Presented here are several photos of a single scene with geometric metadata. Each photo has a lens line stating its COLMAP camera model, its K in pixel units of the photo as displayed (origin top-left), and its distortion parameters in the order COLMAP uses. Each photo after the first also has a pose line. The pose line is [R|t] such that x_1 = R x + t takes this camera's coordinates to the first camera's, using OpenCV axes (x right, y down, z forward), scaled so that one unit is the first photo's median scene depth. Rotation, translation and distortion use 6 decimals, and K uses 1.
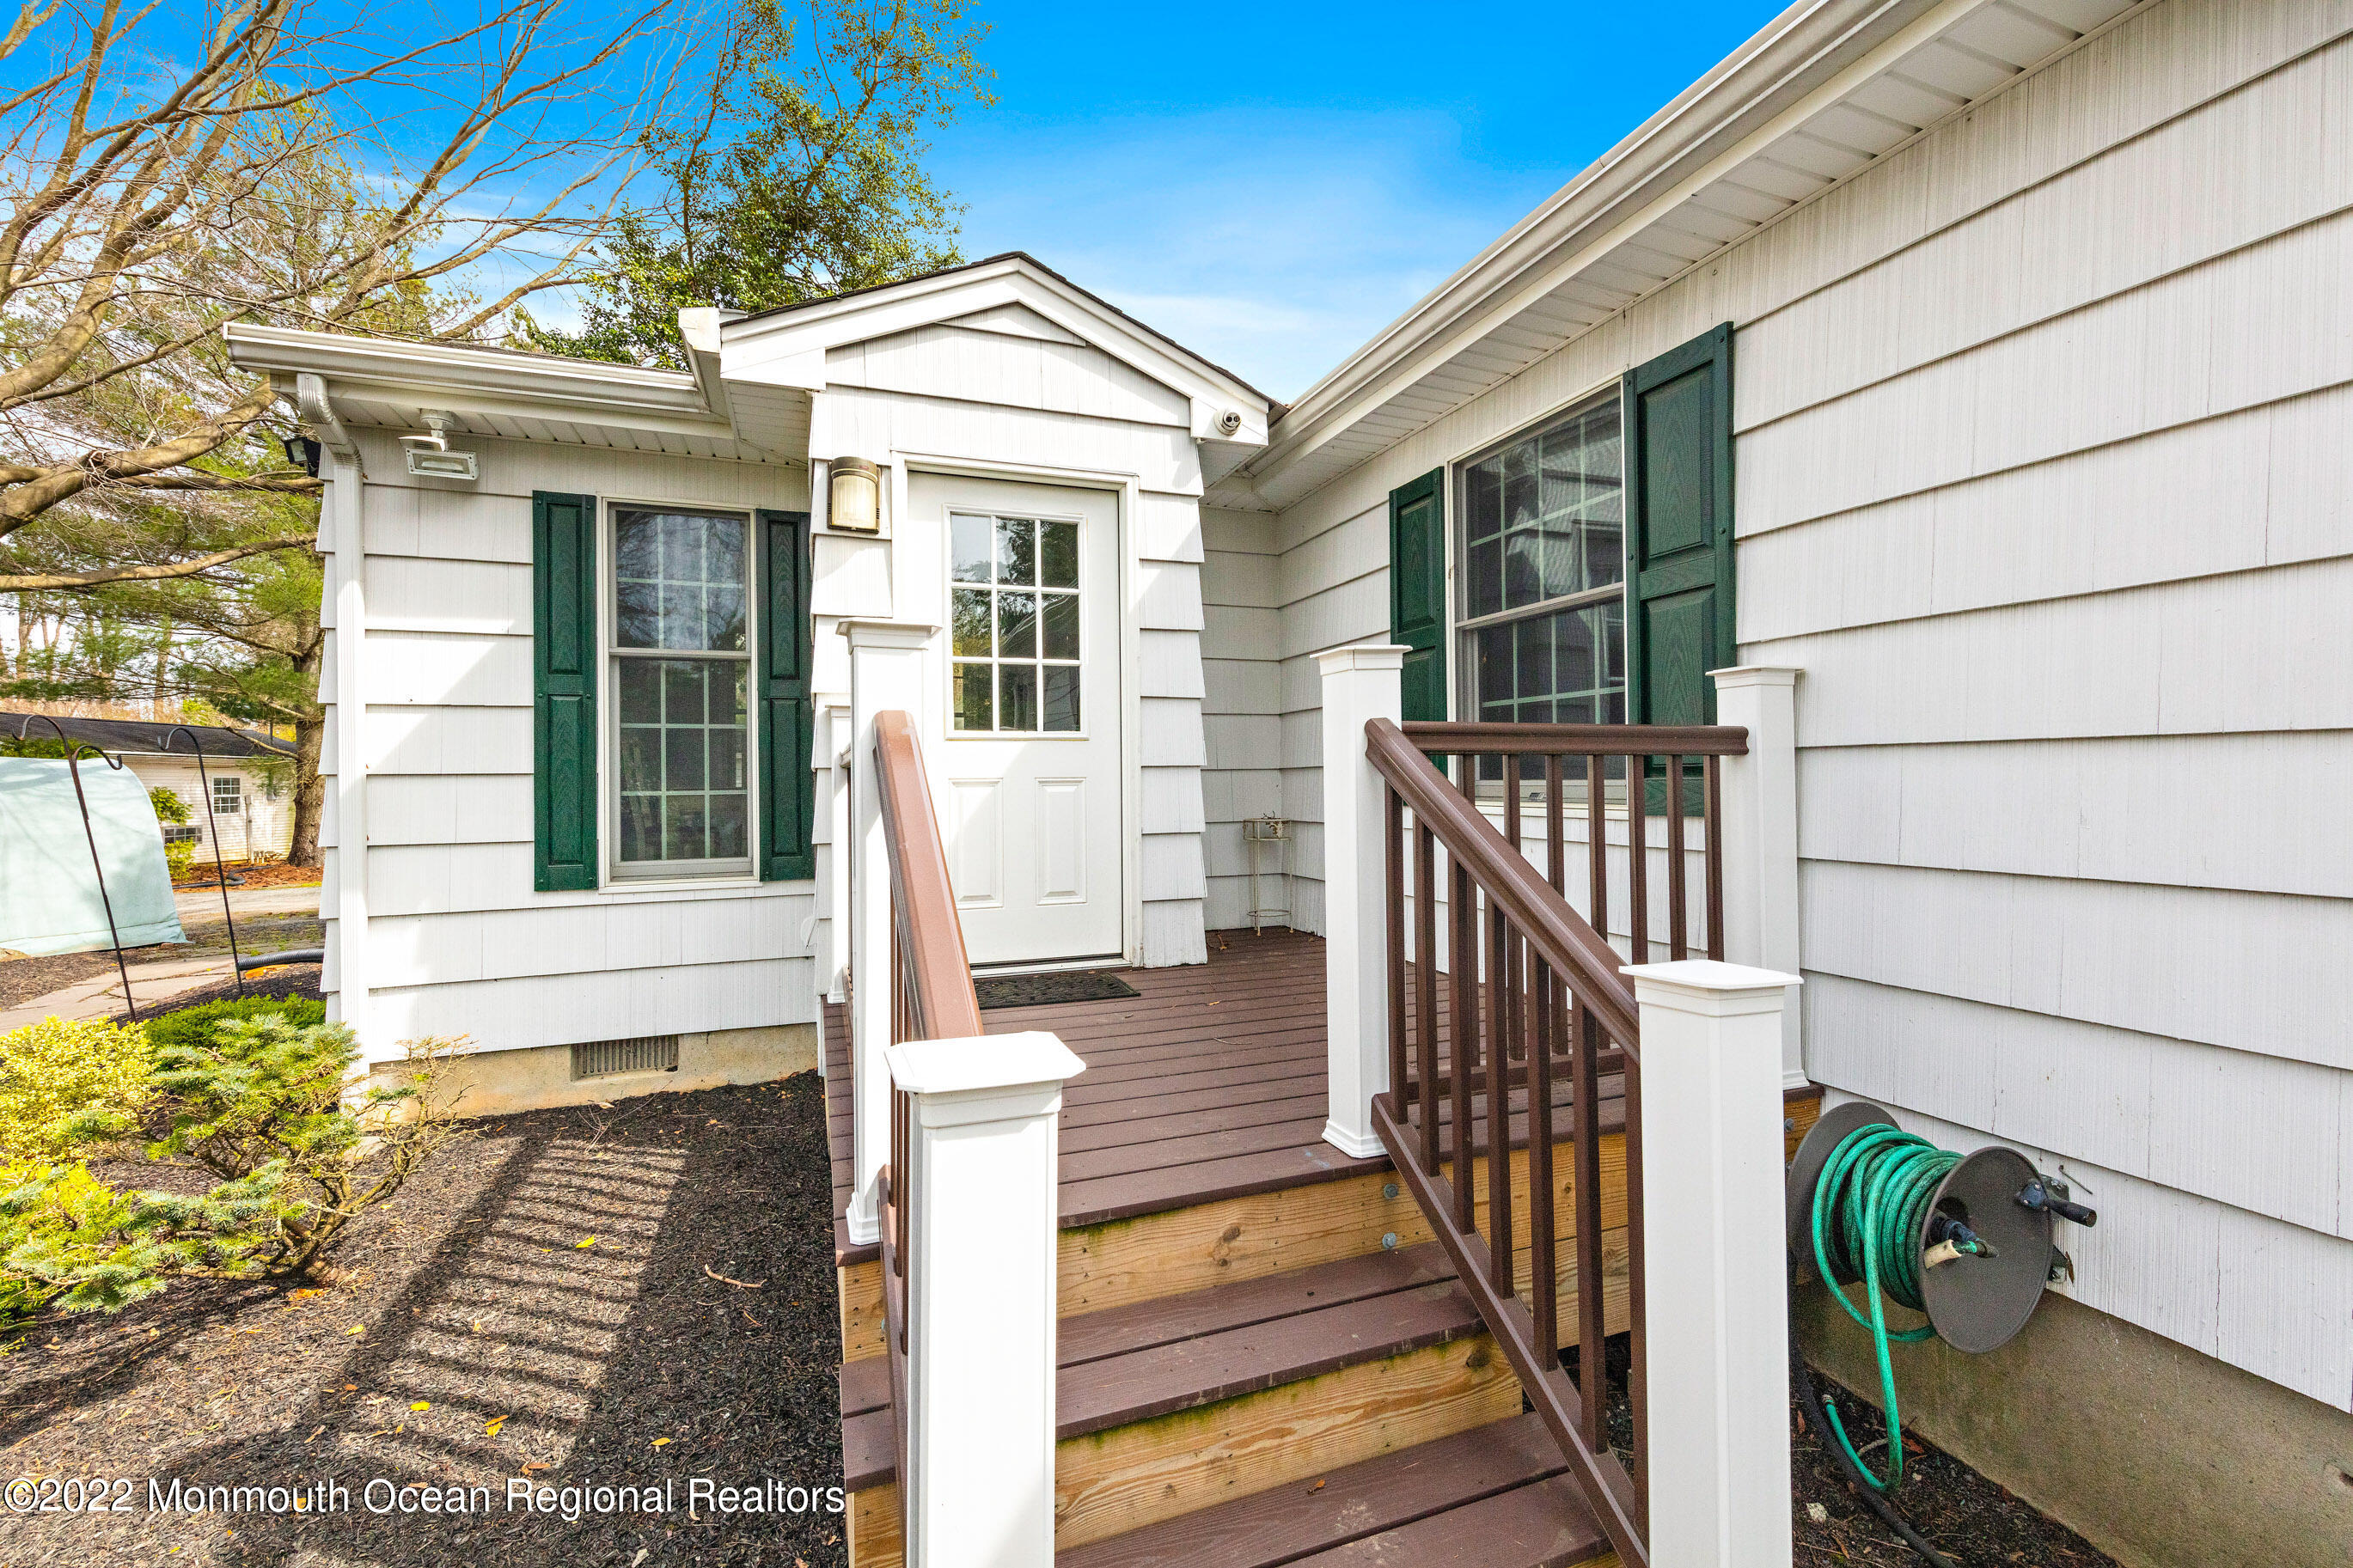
lens RADIAL K [[979.2, 0, 1179.7], [0, 979.2, 783.0], [0, 0, 1]] dist [-0.000483, -0.000117]
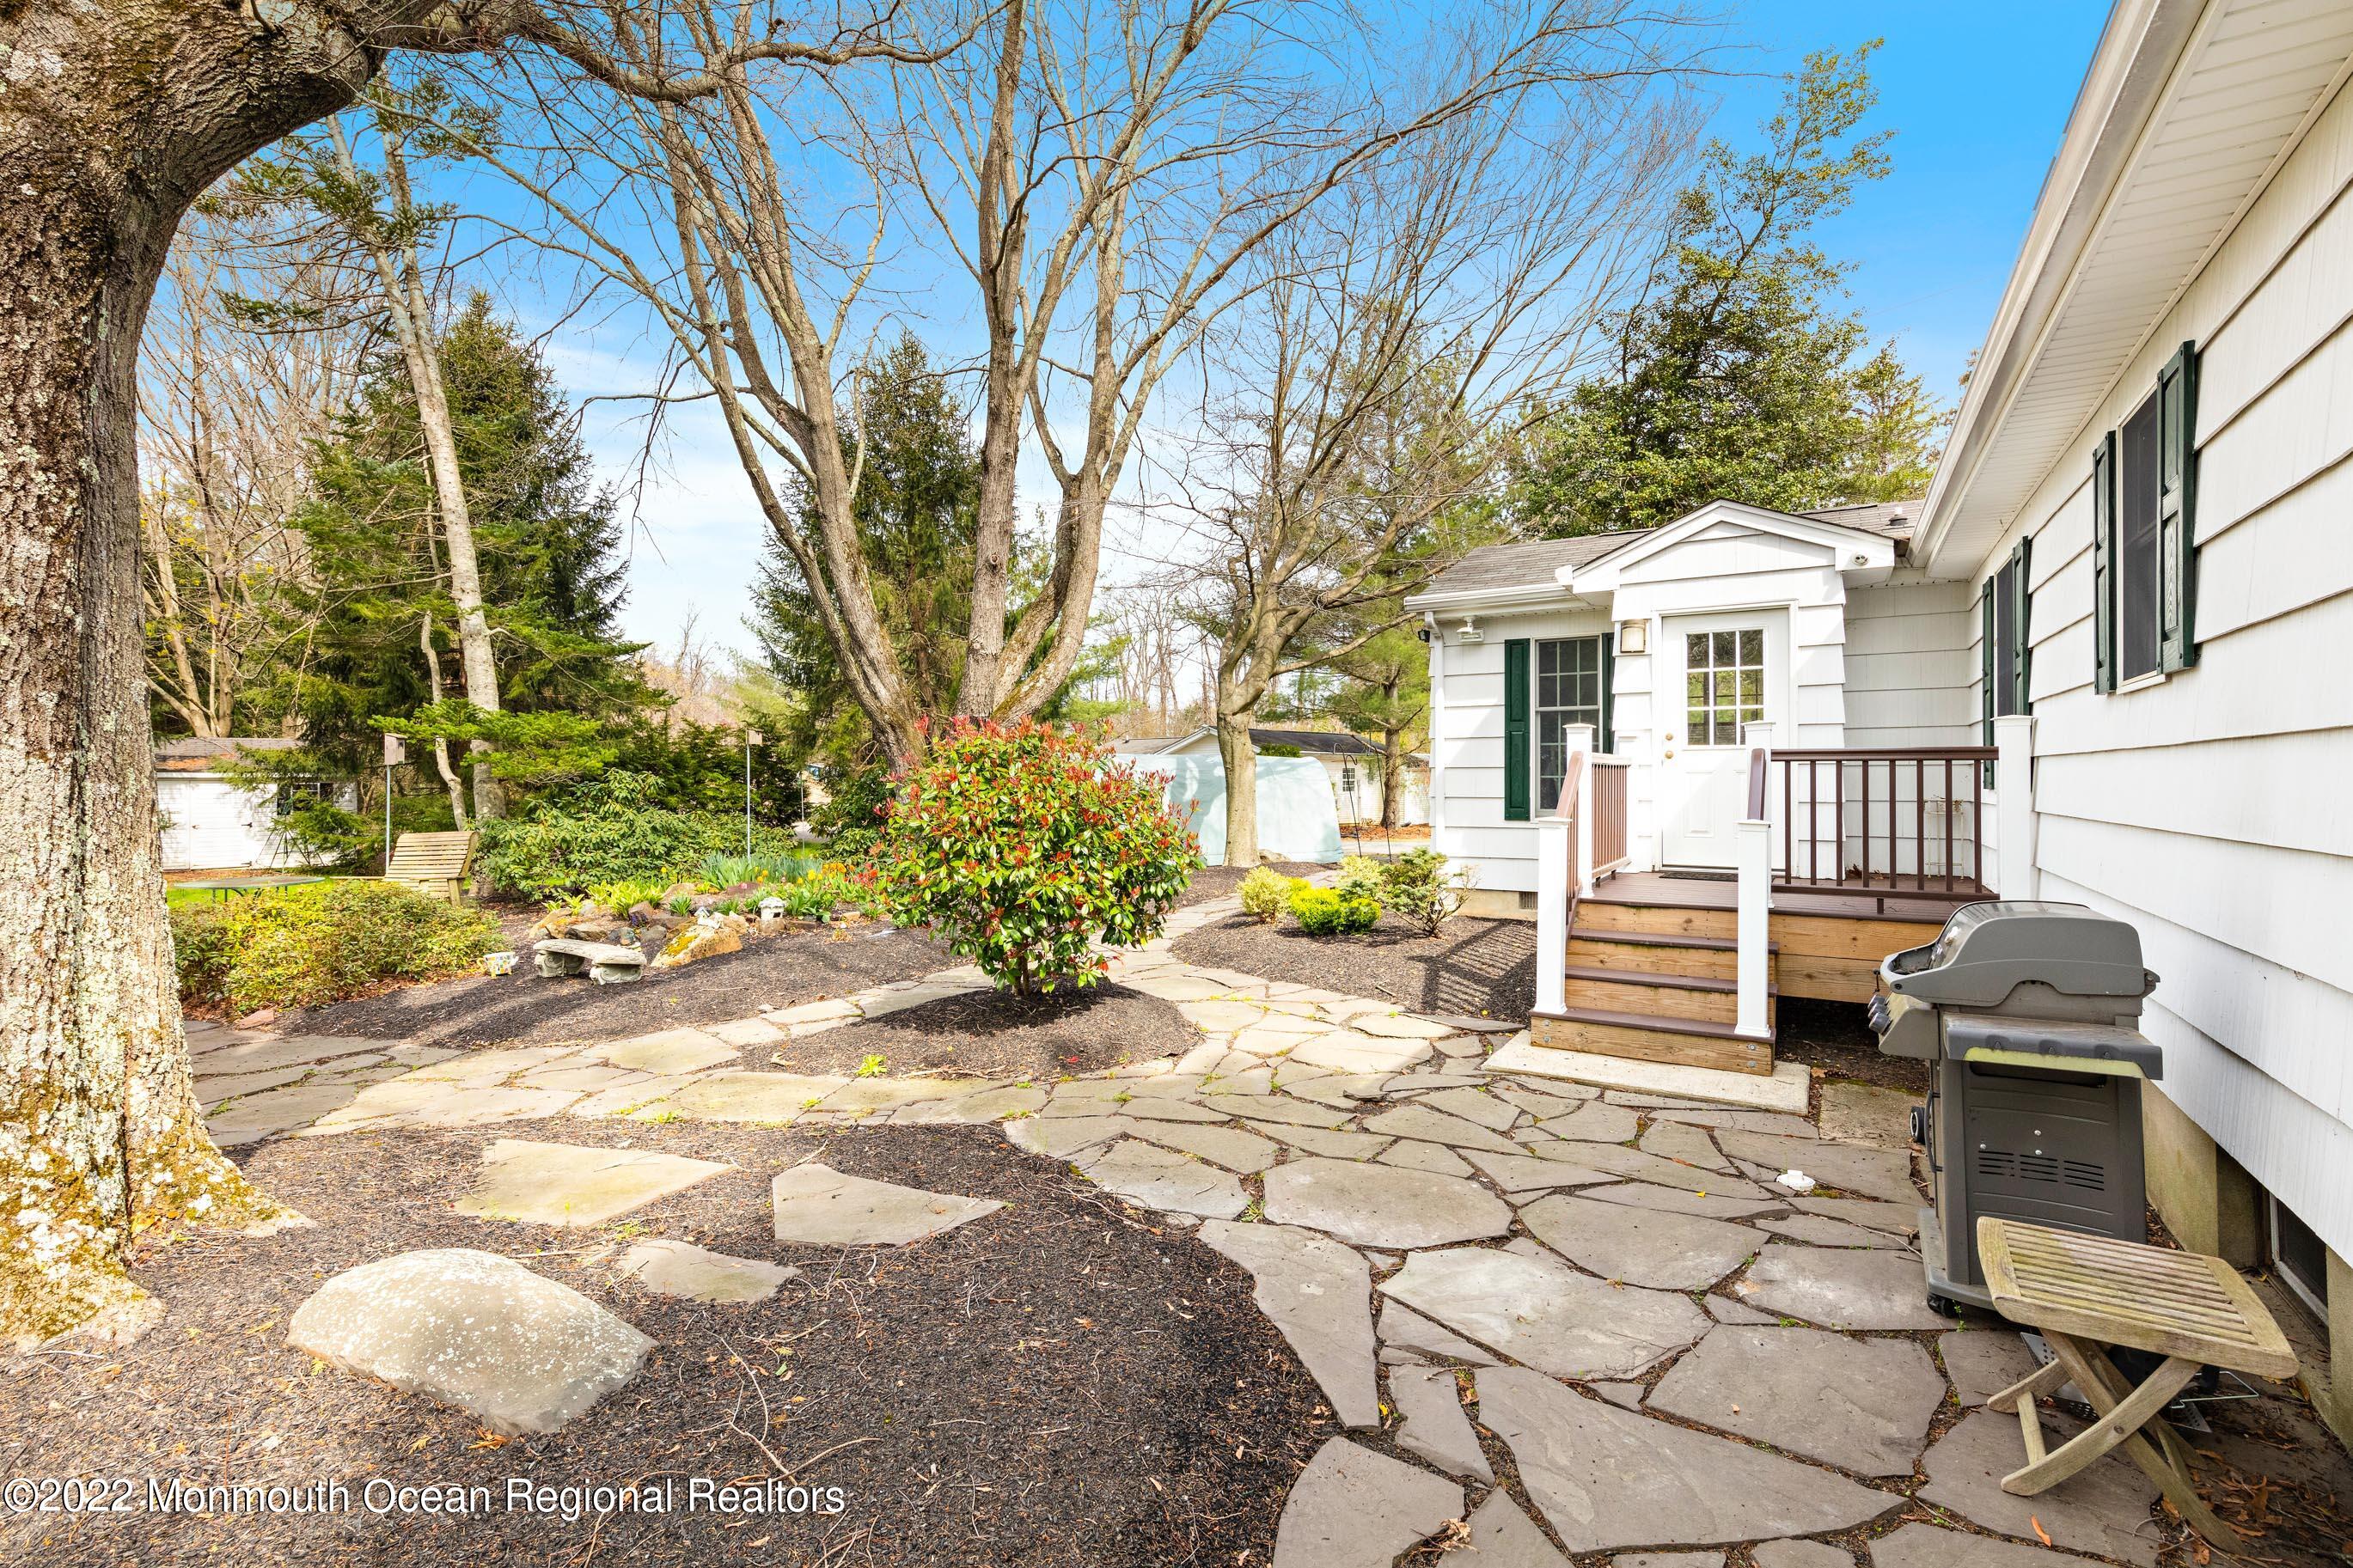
lens RADIAL K [[1052.8, 0, 1185.9], [0, 1052.8, 770.3], [0, 0, 1]] dist [0.012605, 0.000101]
pose [[0.615762, 0.004815, -0.787917, 0.774929], [-0.008721, 0.999962, -0.000704, 0.006822], [0.787884, 0.007305, 0.615780, -1.035468]]
